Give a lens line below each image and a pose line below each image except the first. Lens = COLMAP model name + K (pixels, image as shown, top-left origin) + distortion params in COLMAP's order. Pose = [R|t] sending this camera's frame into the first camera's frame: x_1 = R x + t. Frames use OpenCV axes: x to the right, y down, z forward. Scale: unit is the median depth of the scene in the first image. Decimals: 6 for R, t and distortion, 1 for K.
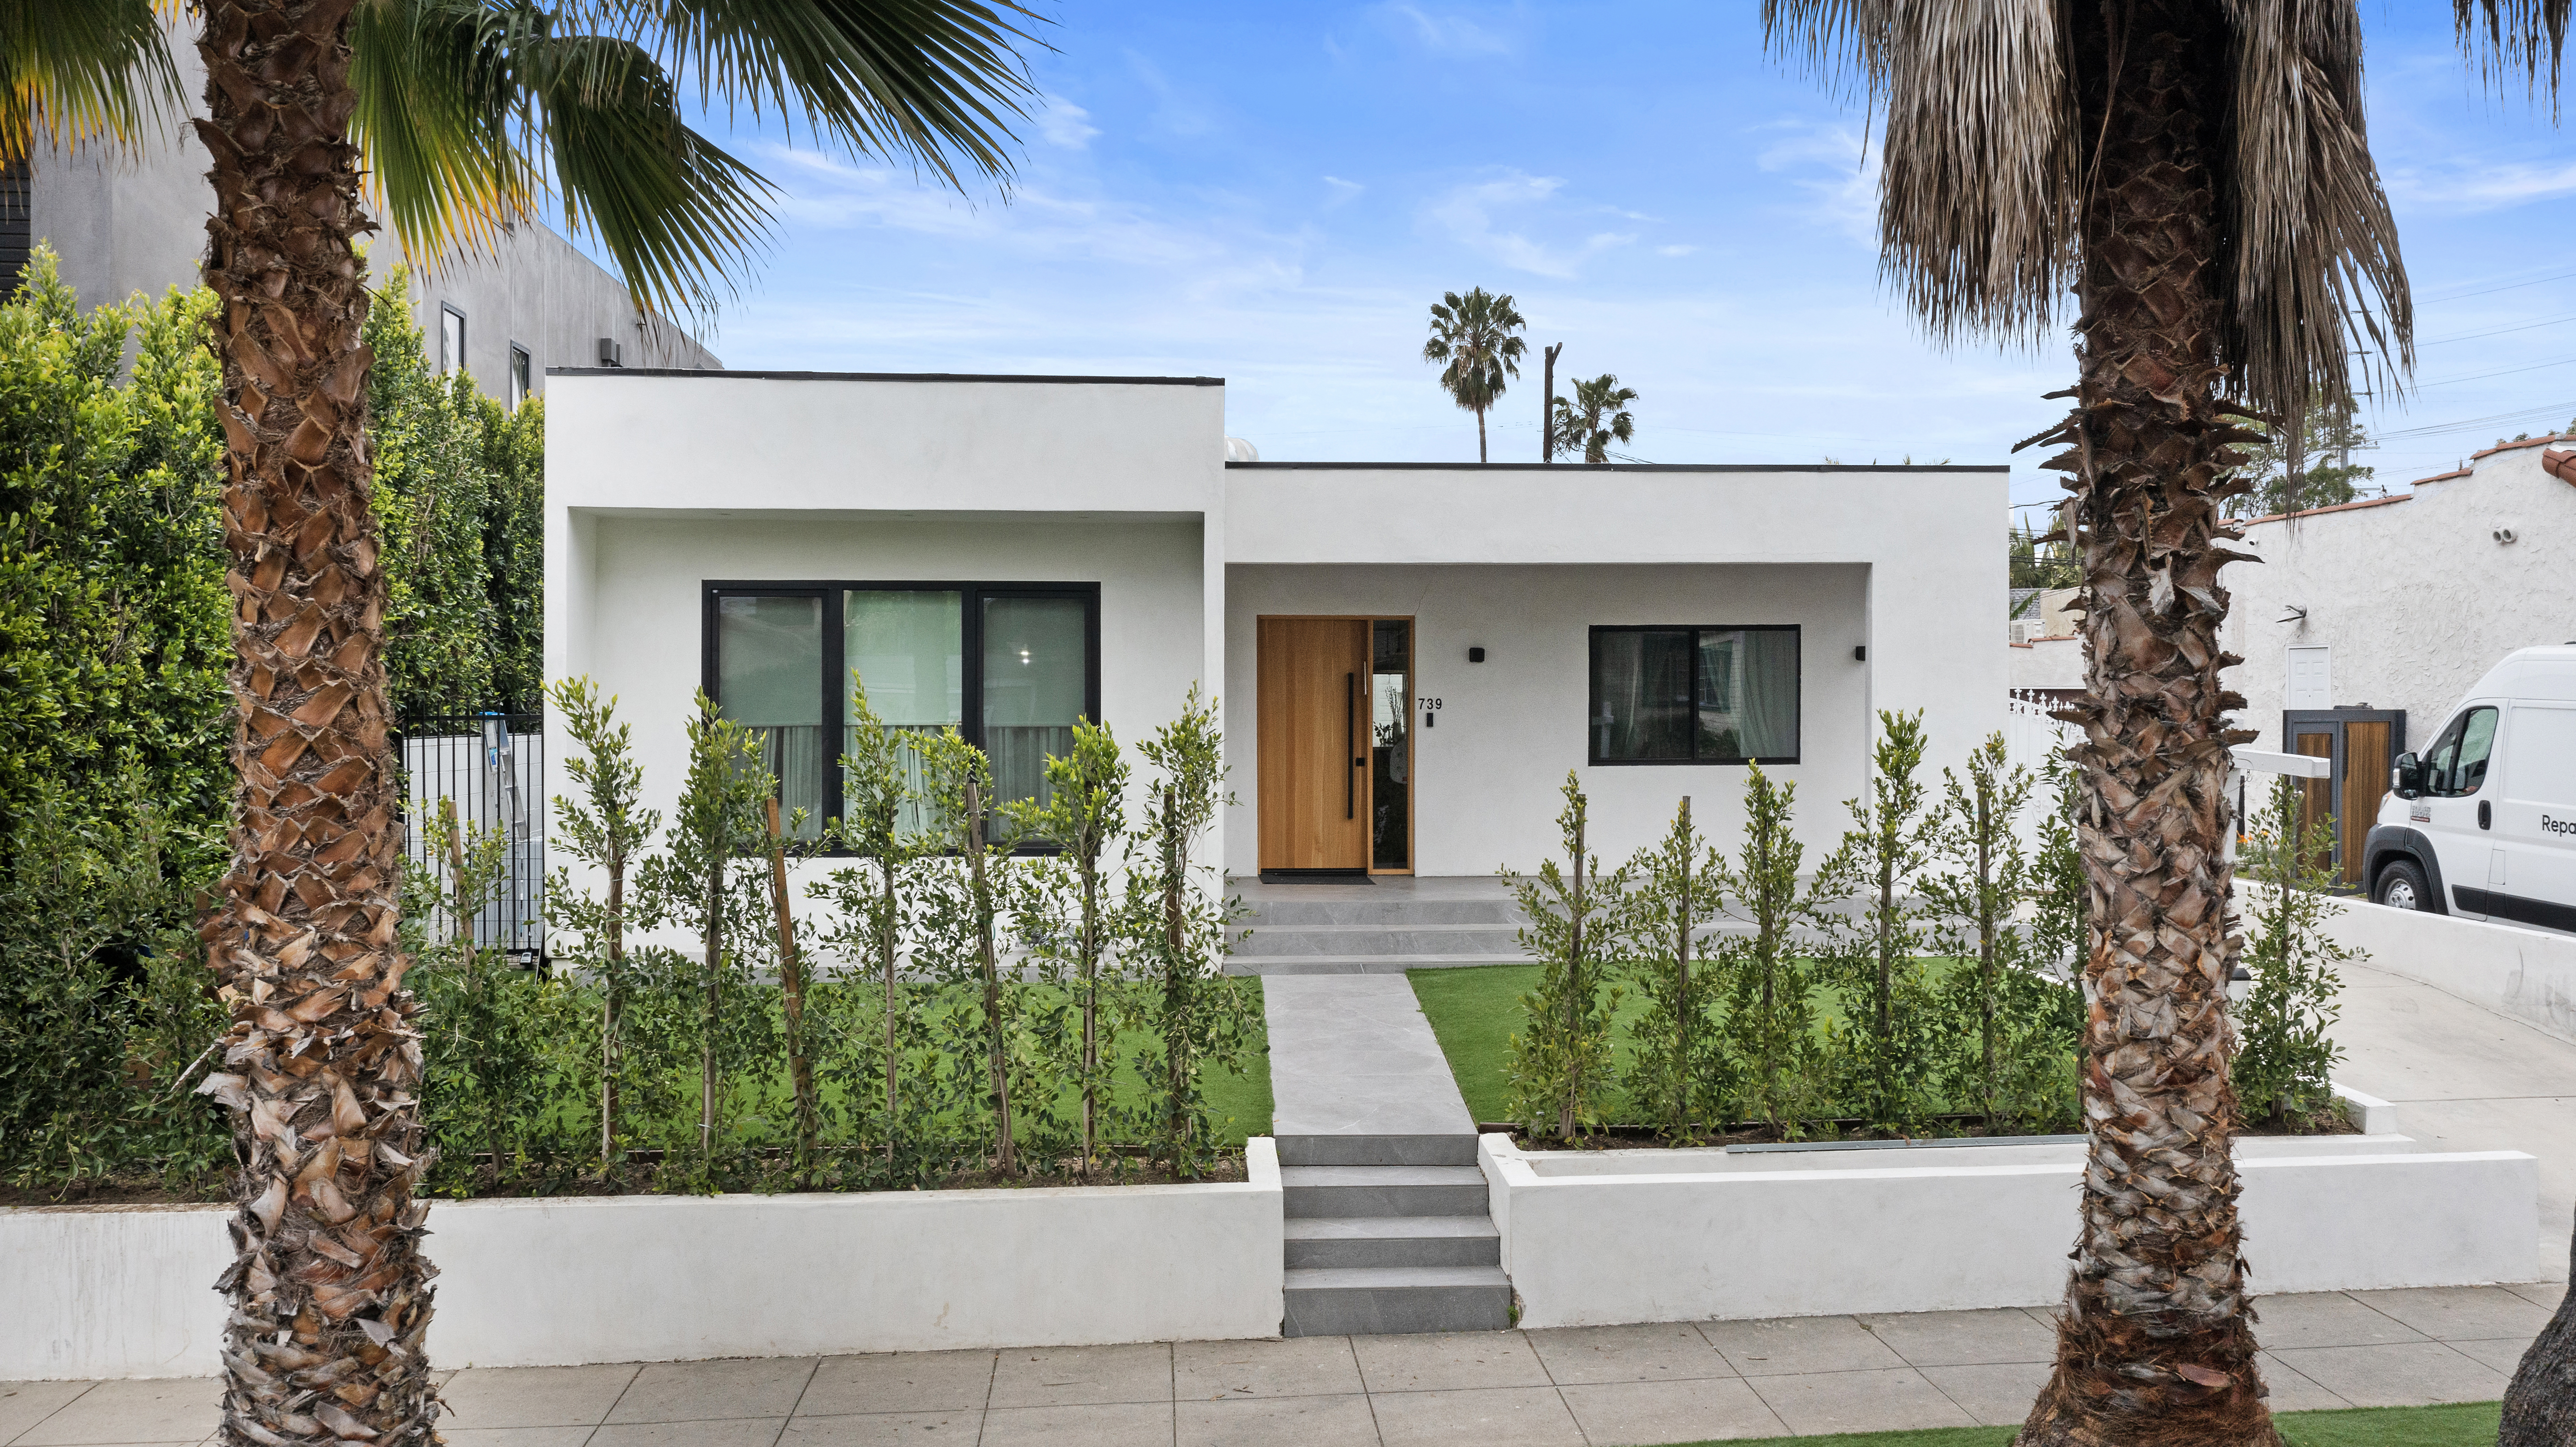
lens RADIAL K [[2041.1, 0, 1288.8], [0, 2041.1, 716.5], [0, 0, 1]] dist [-0.019000, 0.006993]
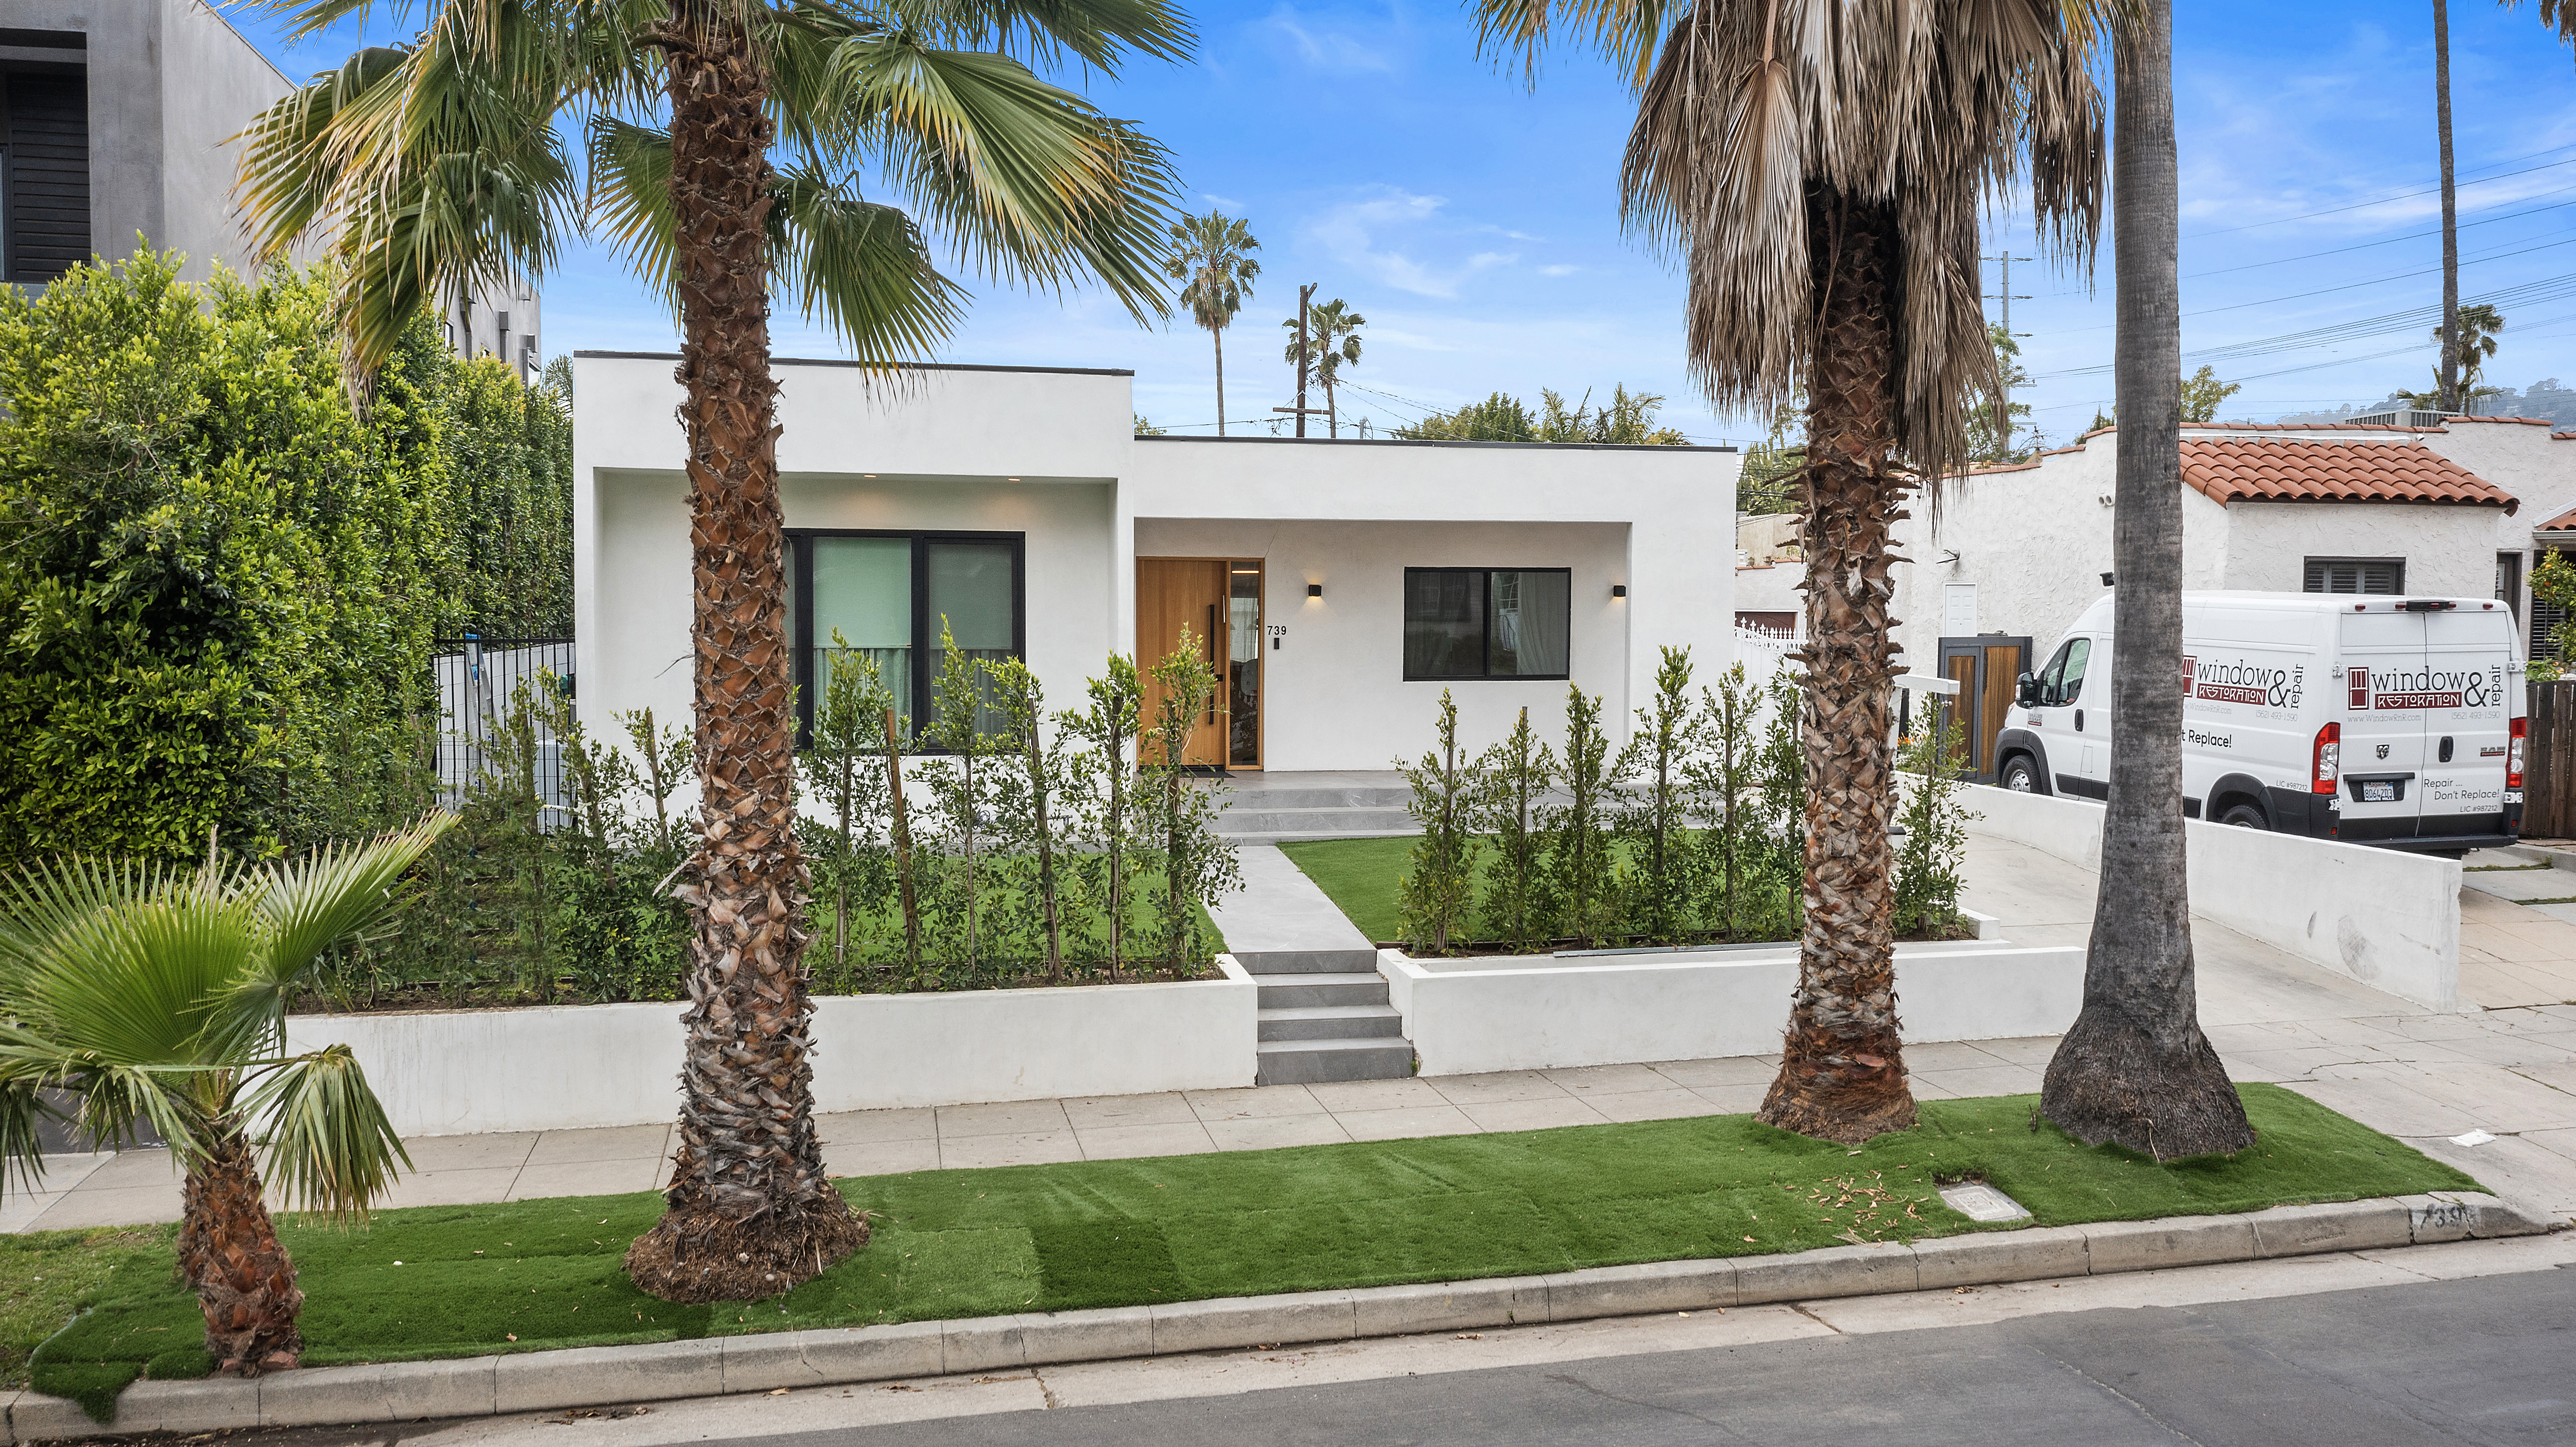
lens RADIAL K [[2046.8, 0, 1292.9], [0, 2046.8, 725.3], [0, 0, 1]] dist [-0.014602, -0.001676]
pose [[0.989649, -0.002186, 0.143491, -0.179234], [-0.004924, 0.998778, 0.049174, -0.017906], [-0.143423, -0.049372, 0.988429, -0.398684]]
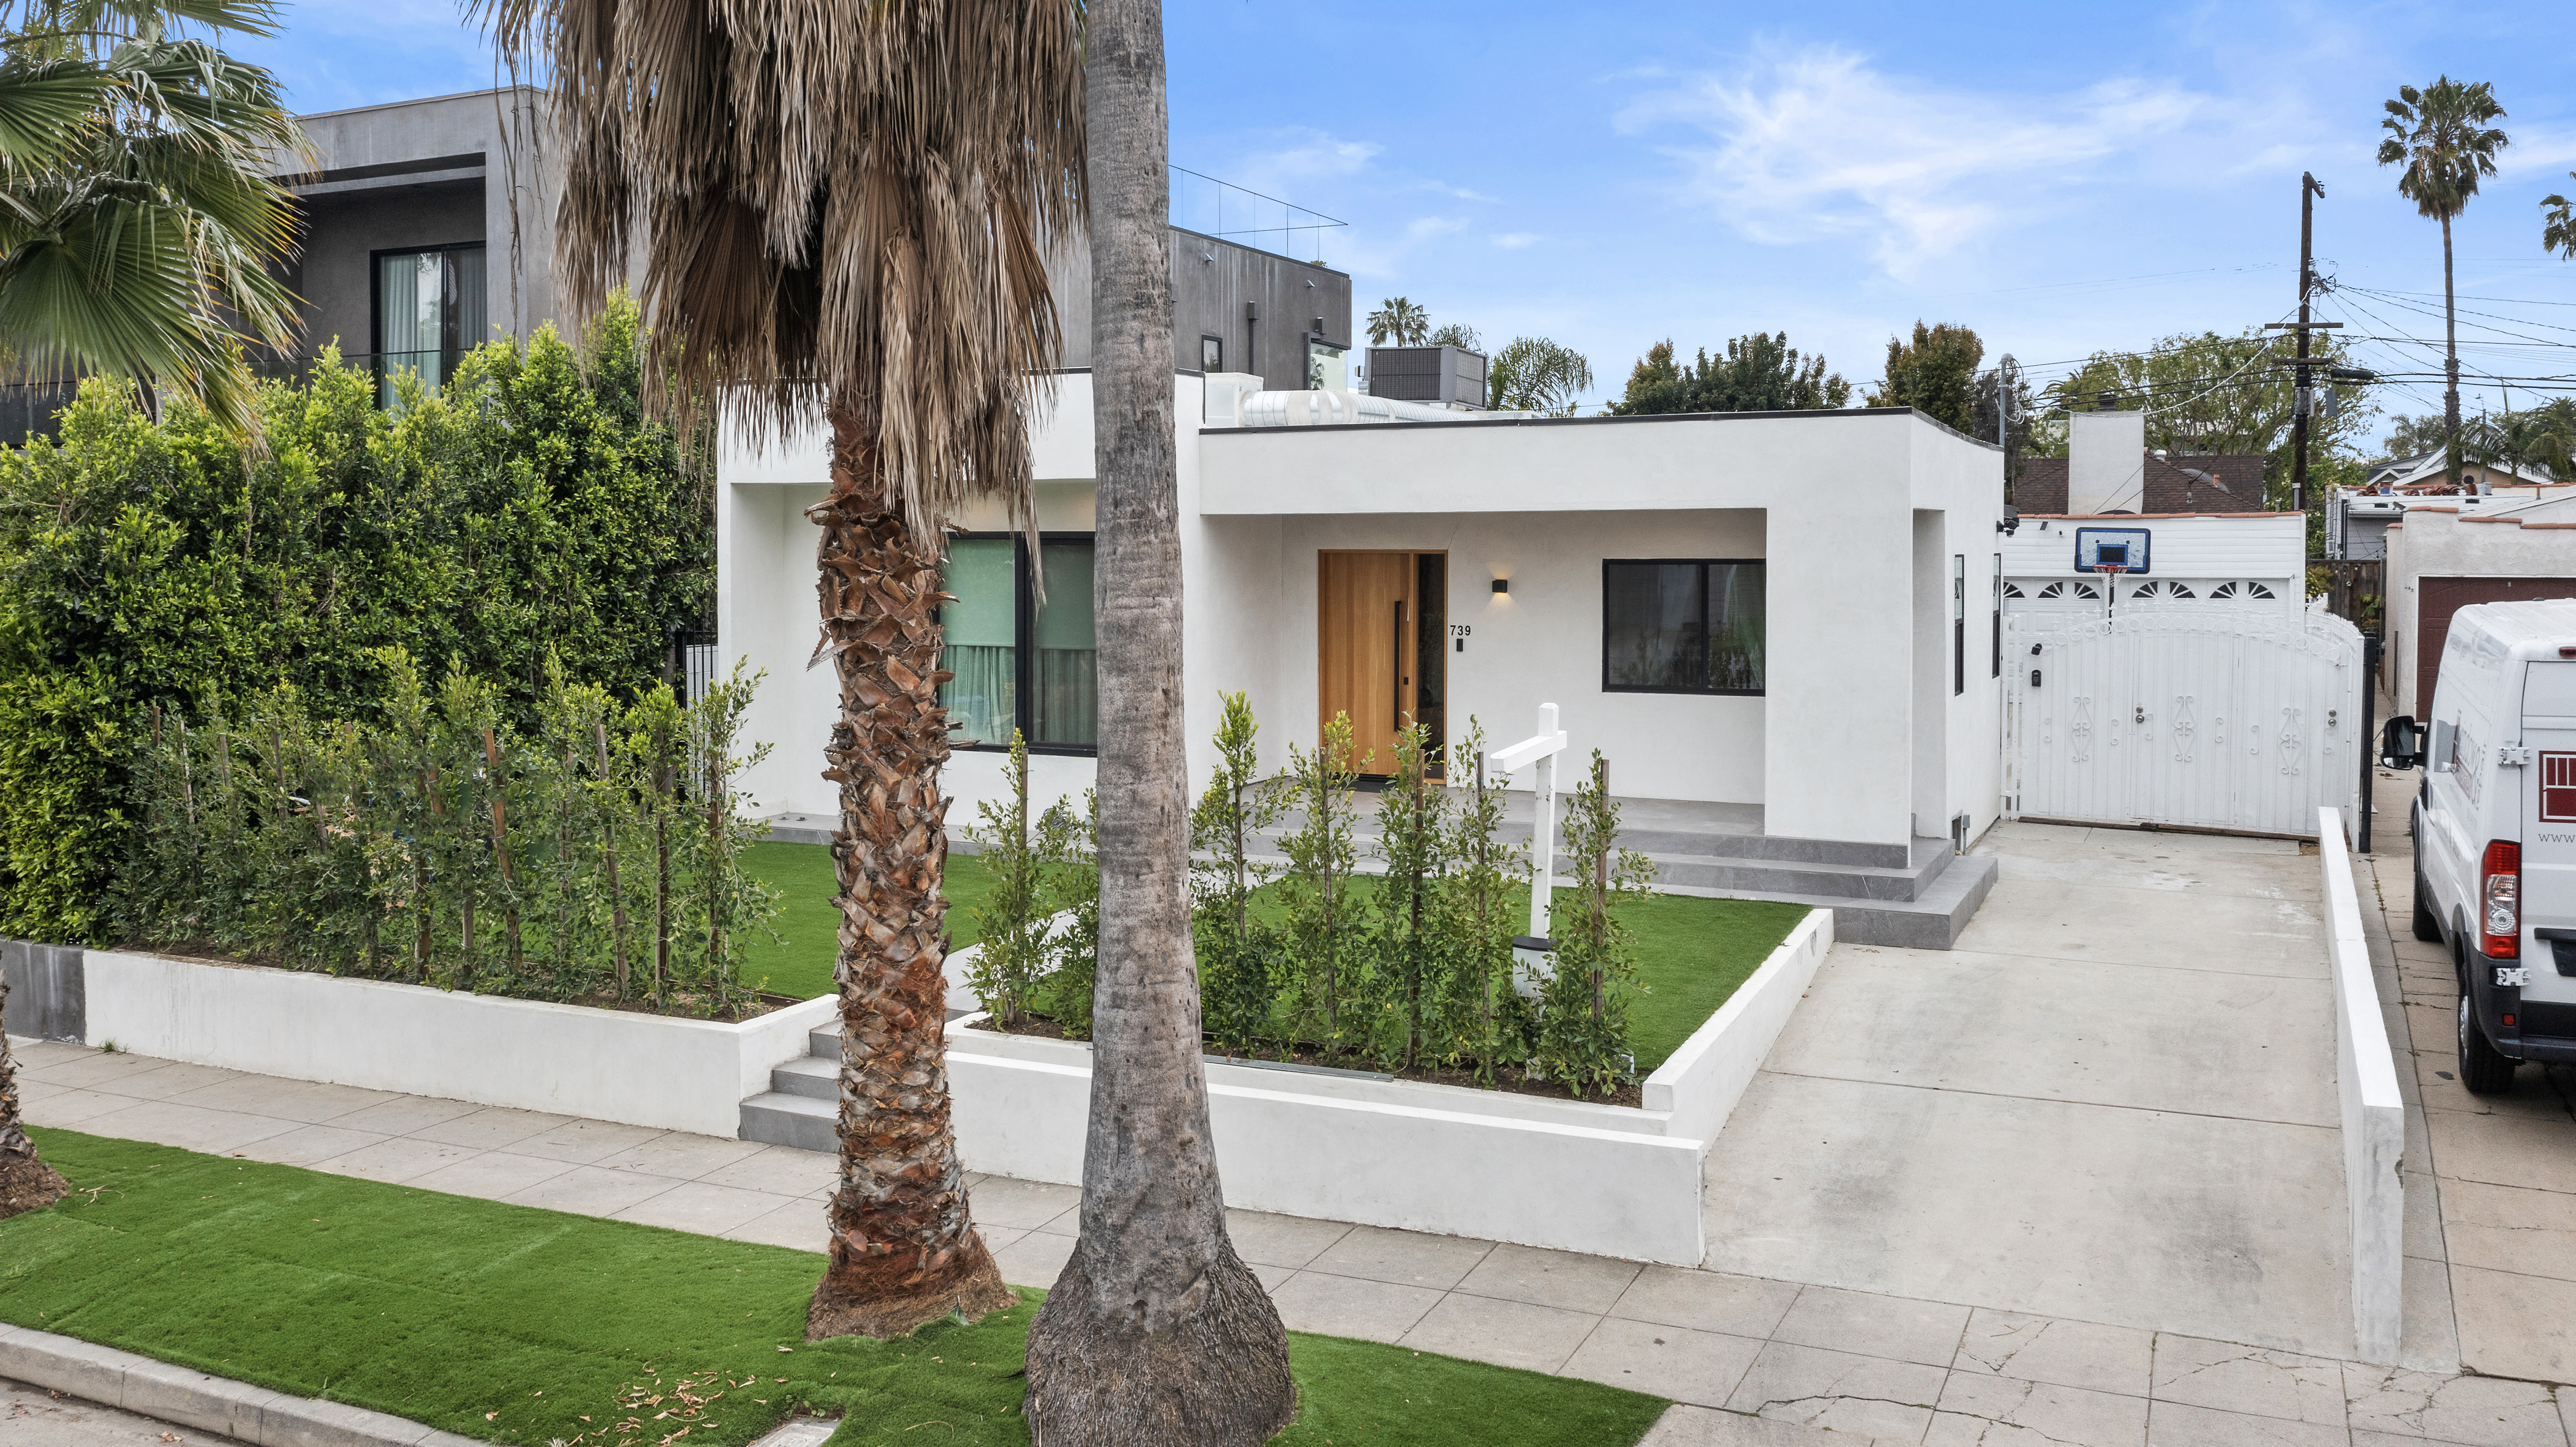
lens RADIAL K [[2049.0, 0, 1286.0], [0, 2049.0, 617.0], [0, 0, 1]] dist [-0.017349, 0.003663]
pose [[0.872006, 0.017977, -0.489166, 0.965423], [-0.002017, 0.999449, 0.033134, -0.091275], [0.489492, -0.027907, 0.871561, -0.009928]]
